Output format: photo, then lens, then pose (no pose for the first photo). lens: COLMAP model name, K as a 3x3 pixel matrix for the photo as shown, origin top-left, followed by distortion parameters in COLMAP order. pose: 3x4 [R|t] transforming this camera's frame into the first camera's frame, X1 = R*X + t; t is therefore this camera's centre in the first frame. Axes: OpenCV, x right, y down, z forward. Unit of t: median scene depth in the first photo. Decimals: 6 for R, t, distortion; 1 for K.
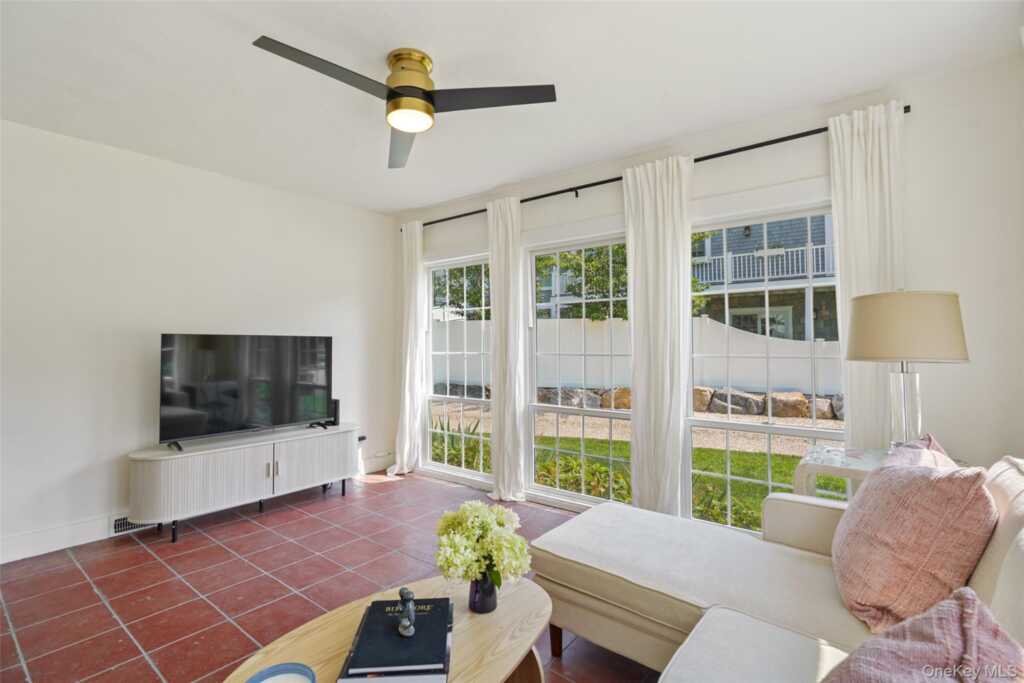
lens RADIAL K [[479.0, 0, 512.0], [0, 479.0, 341.5], [0, 0, 1]] dist [-0.039624, -0.000011]
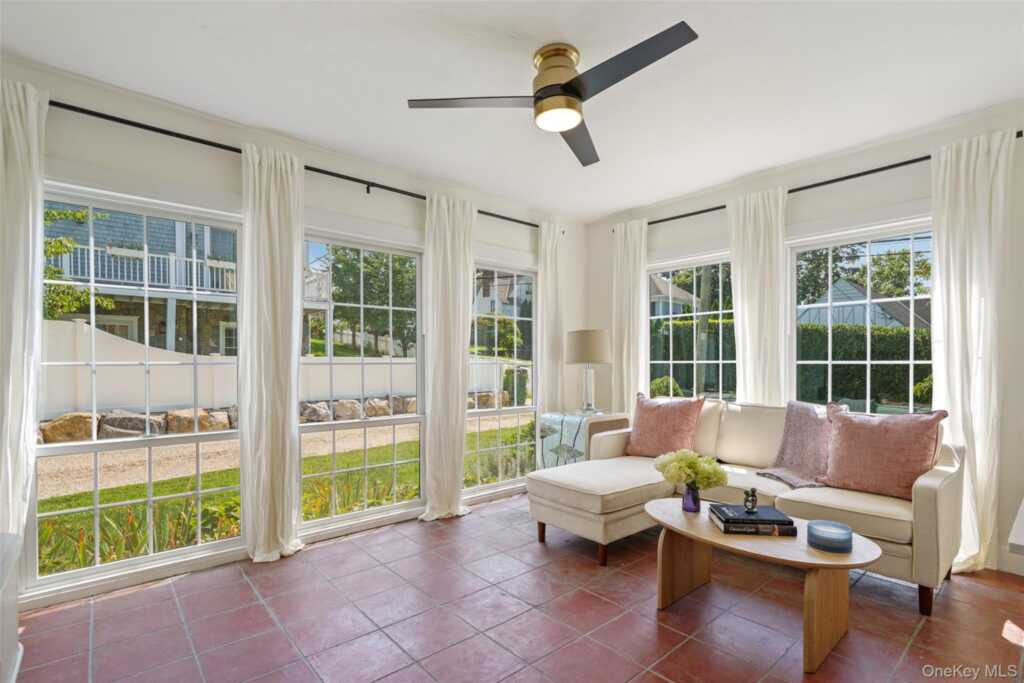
lens RADIAL K [[482.7, 0, 509.3], [0, 482.7, 366.9], [0, 0, 1]] dist [-0.001689, -0.000320]
pose [[0.183306, -0.006126, 0.983037, -0.486857], [-0.009469, 0.999923, 0.007997, 0.018176], [-0.983010, -0.010775, 0.183234, 0.361341]]
